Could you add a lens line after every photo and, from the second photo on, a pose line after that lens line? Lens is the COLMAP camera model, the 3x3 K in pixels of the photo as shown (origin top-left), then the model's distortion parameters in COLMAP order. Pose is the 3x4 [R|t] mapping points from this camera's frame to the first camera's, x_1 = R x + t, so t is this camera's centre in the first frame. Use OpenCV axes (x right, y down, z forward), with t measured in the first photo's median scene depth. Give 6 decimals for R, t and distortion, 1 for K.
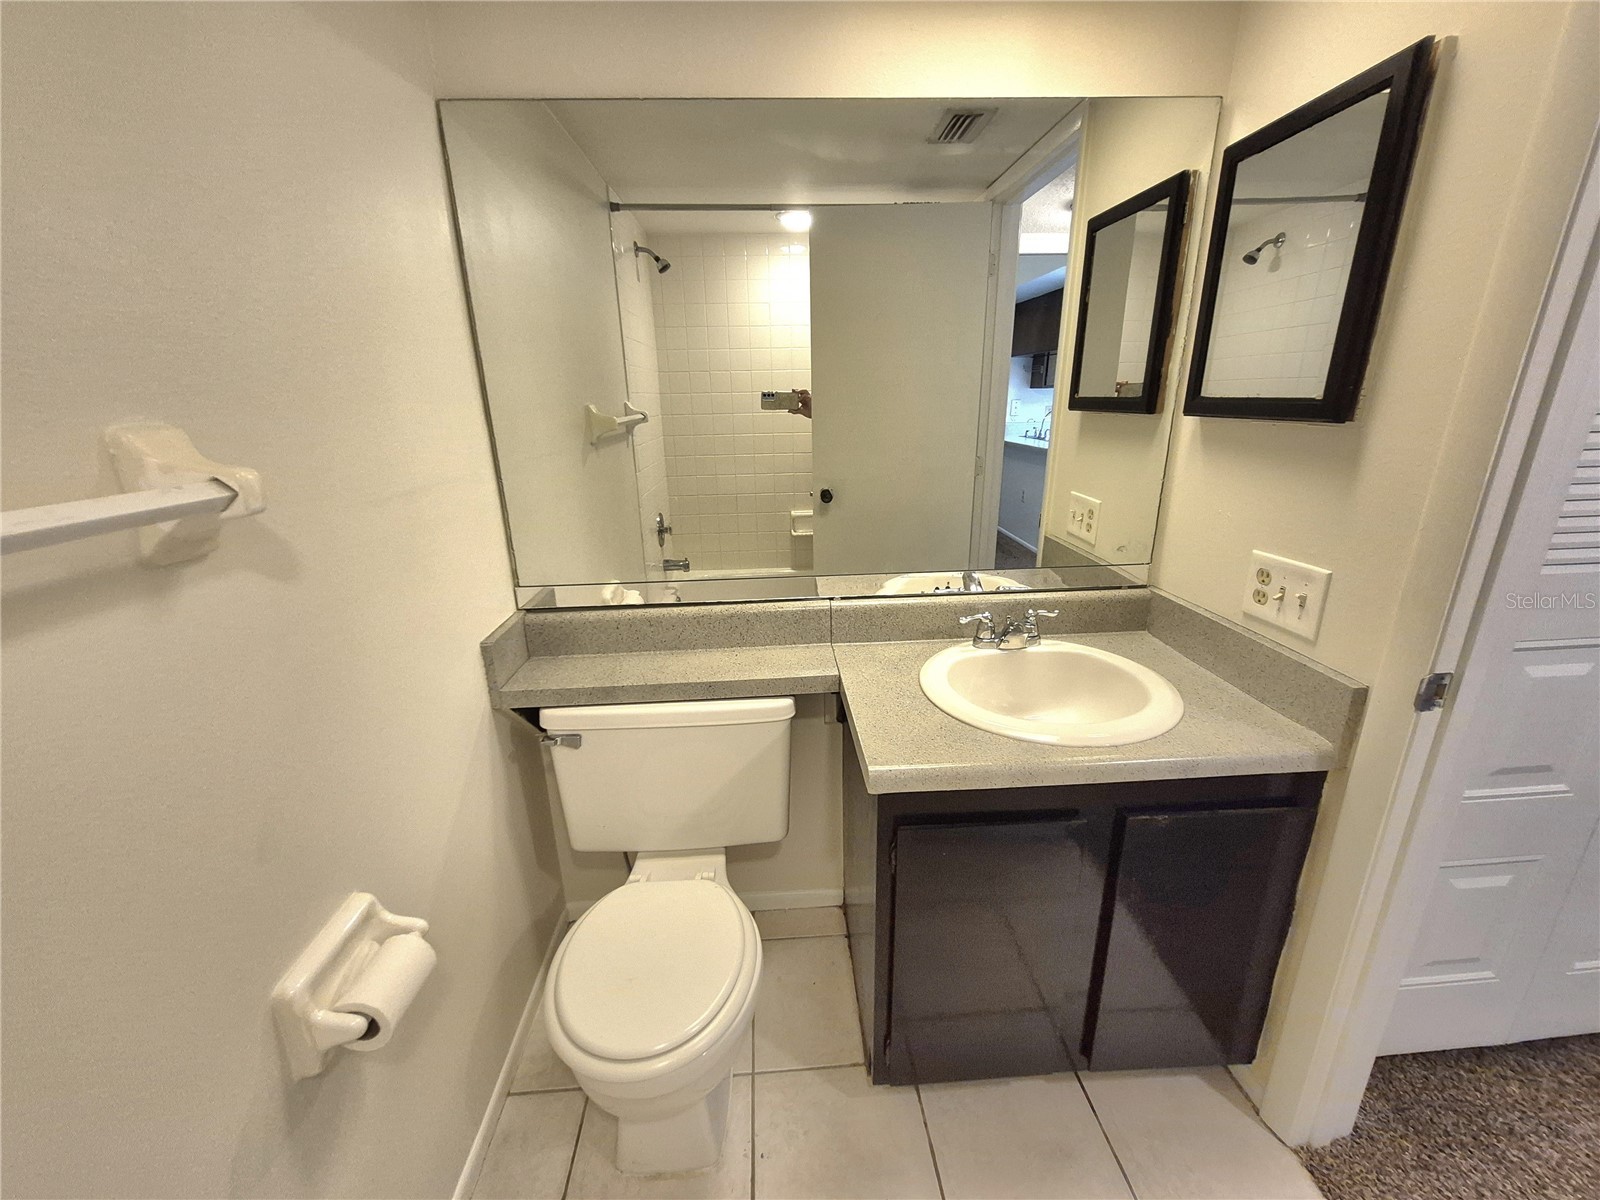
lens RADIAL K [[627.4, 0, 800.0], [0, 627.4, 600.0], [0, 0, 1]] dist [0.002782, 0.000200]
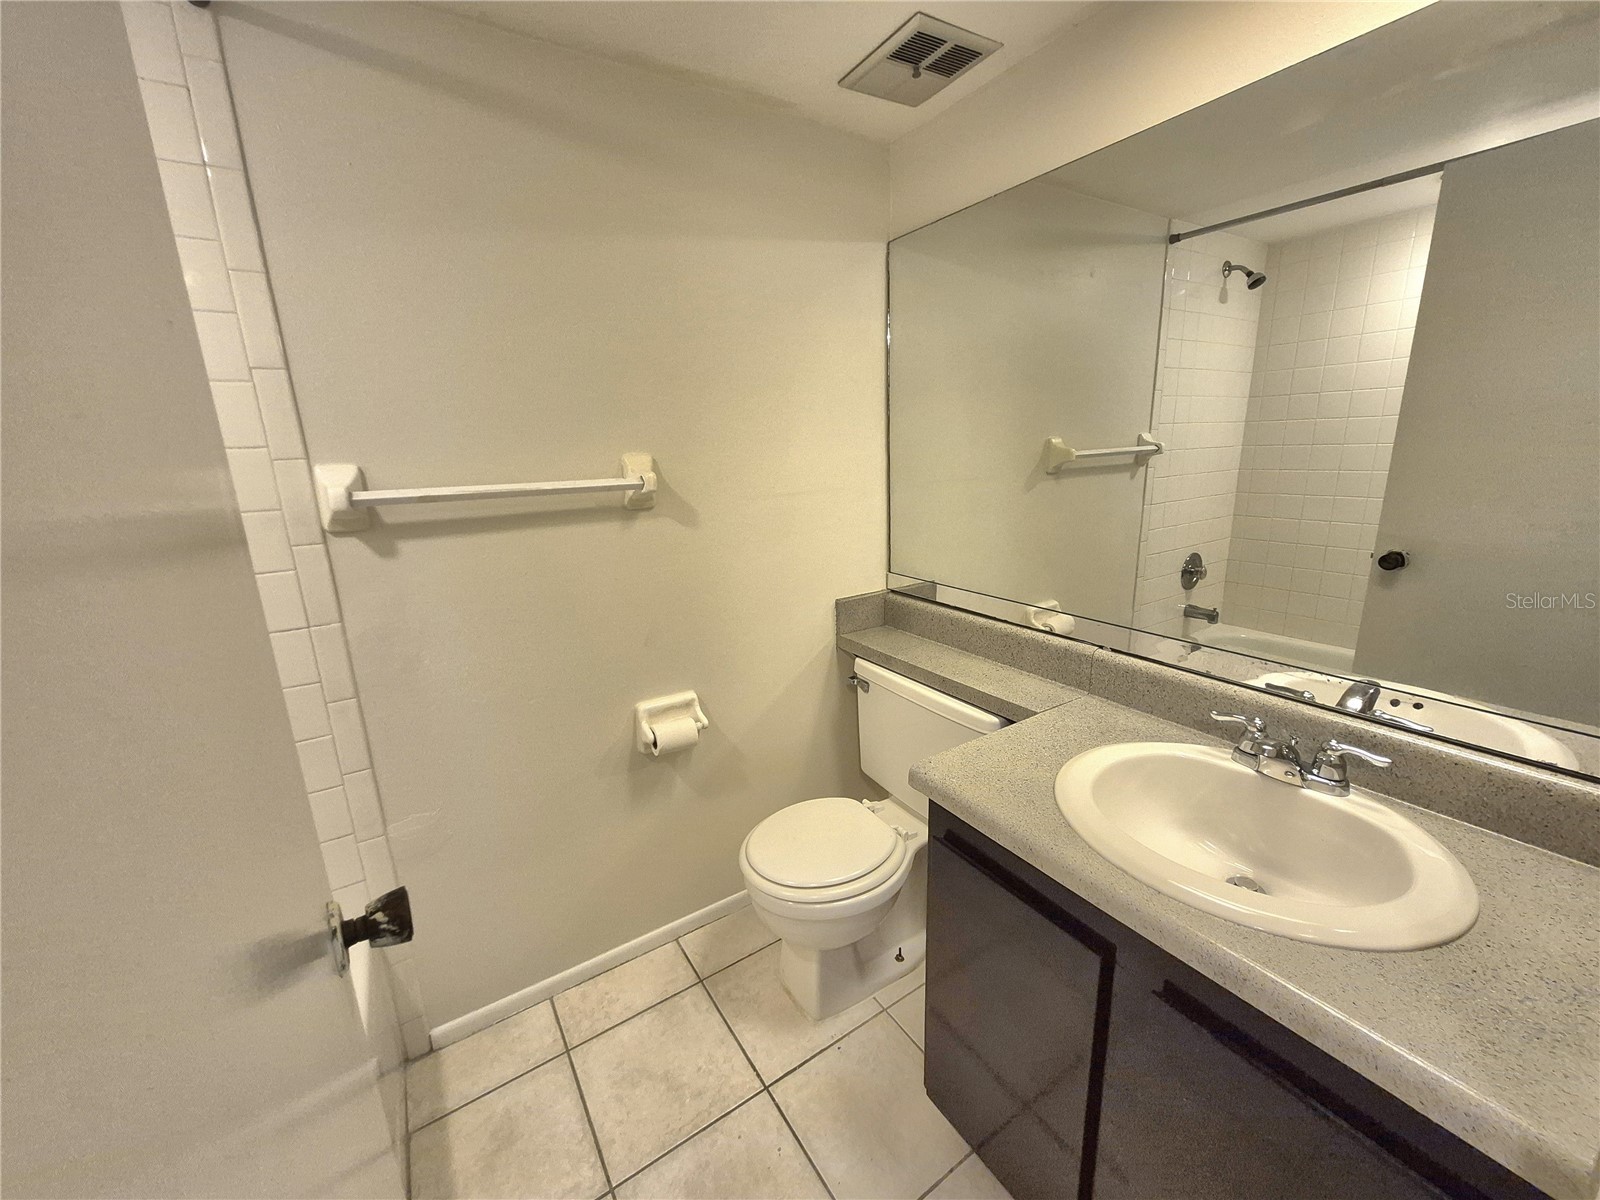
lens RADIAL K [[632.7, 0, 800.0], [0, 632.7, 600.0], [0, 0, 1]] dist [-0.000036, 0.000081]
pose [[0.483964, 0.218001, -0.847499, 0.633868], [-0.248671, 0.962808, 0.105658, -0.059215], [0.839012, 0.159614, 0.520175, 0.126905]]
